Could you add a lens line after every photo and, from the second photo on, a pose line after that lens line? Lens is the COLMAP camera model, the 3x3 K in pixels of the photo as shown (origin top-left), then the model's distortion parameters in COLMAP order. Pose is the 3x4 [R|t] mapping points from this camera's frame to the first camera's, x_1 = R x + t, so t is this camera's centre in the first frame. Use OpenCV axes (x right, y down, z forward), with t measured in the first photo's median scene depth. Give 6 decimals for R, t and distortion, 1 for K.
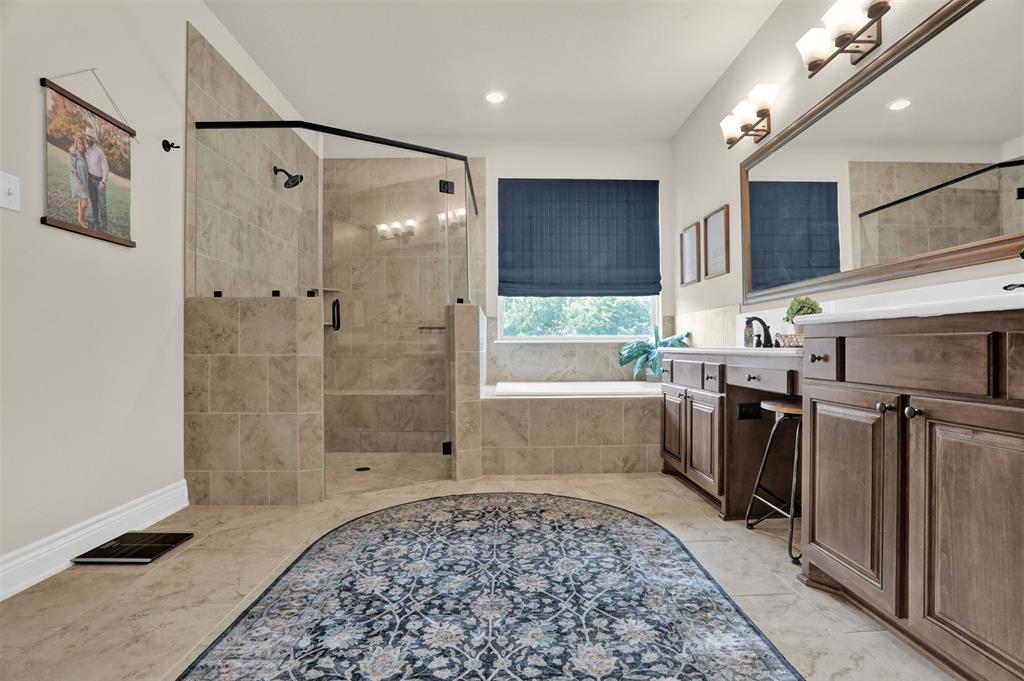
lens RADIAL K [[506.9, 0, 533.1], [0, 506.9, 343.6], [0, 0, 1]] dist [-0.063239, 0.010178]
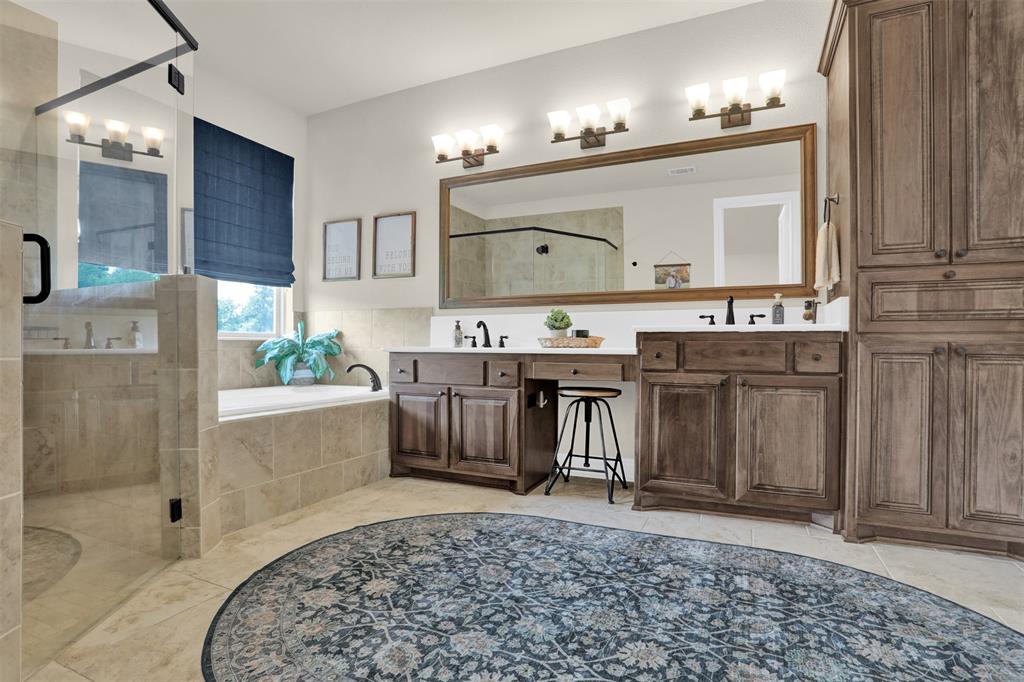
lens RADIAL K [[506.9, 0, 511.6], [0, 506.9, 345.9], [0, 0, 1]] dist [-0.063239, 0.010178]
pose [[0.440128, 0.011571, 0.897861, -0.704962], [-0.013683, 0.999887, -0.006179, 0.011466], [-0.897831, -0.009566, 0.440237, 0.513542]]
